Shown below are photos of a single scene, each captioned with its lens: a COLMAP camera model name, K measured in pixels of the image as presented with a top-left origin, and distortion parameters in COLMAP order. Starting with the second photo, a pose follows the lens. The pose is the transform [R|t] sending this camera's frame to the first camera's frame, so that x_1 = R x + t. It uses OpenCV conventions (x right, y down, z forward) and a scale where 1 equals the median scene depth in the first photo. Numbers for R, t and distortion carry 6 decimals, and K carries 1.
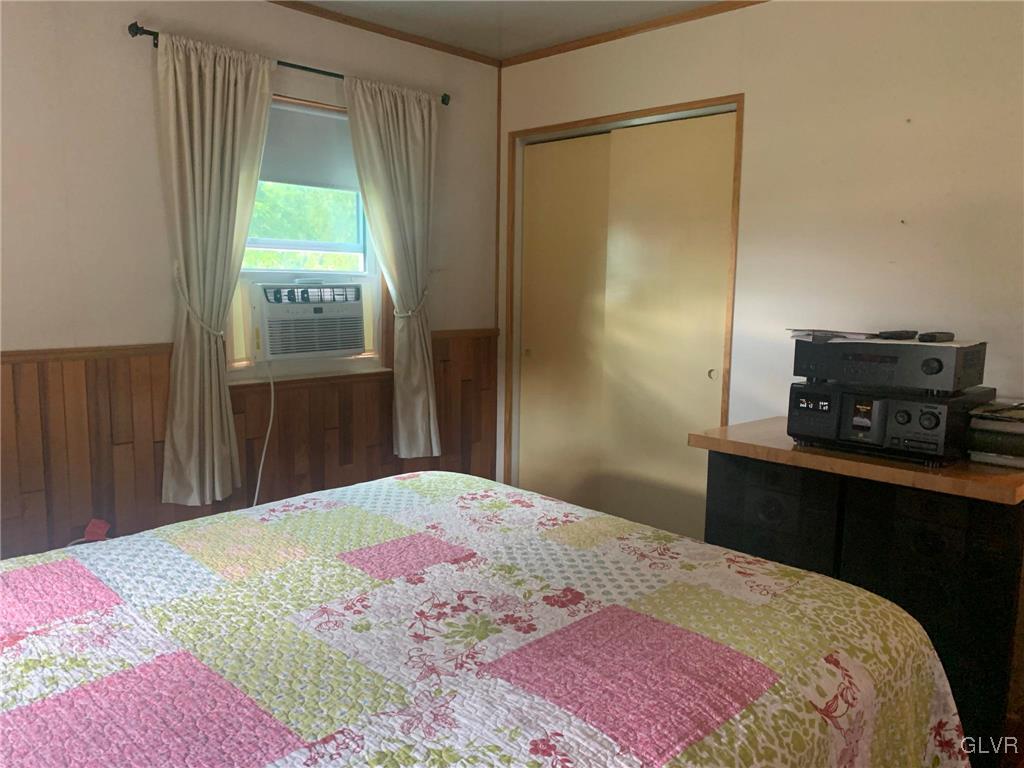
lens RADIAL K [[786.3, 0, 512.0], [0, 786.3, 384.0], [0, 0, 1]] dist [0.080435, -0.086264]
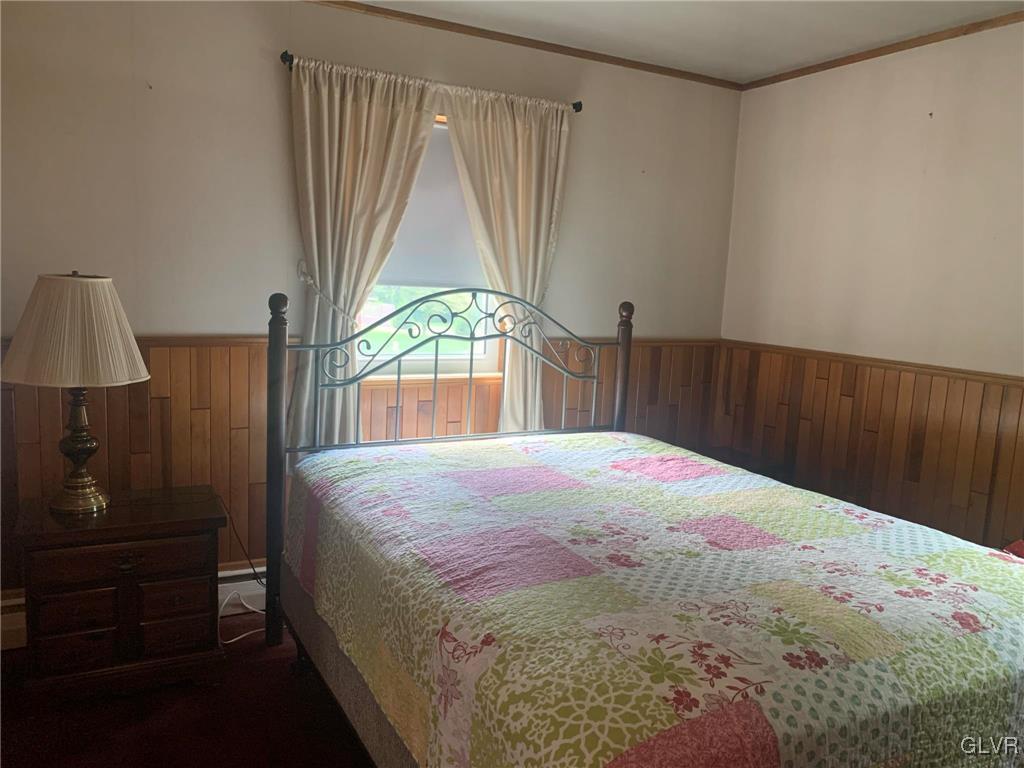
lens RADIAL K [[786.3, 0, 512.0], [0, 786.3, 384.0], [0, 0, 1]] dist [0.080435, -0.086264]
pose [[-0.308903, 0.096046, -0.946231, 1.153418], [-0.180037, 0.970996, 0.157334, -0.138702], [0.933898, 0.218958, -0.282652, 1.054549]]
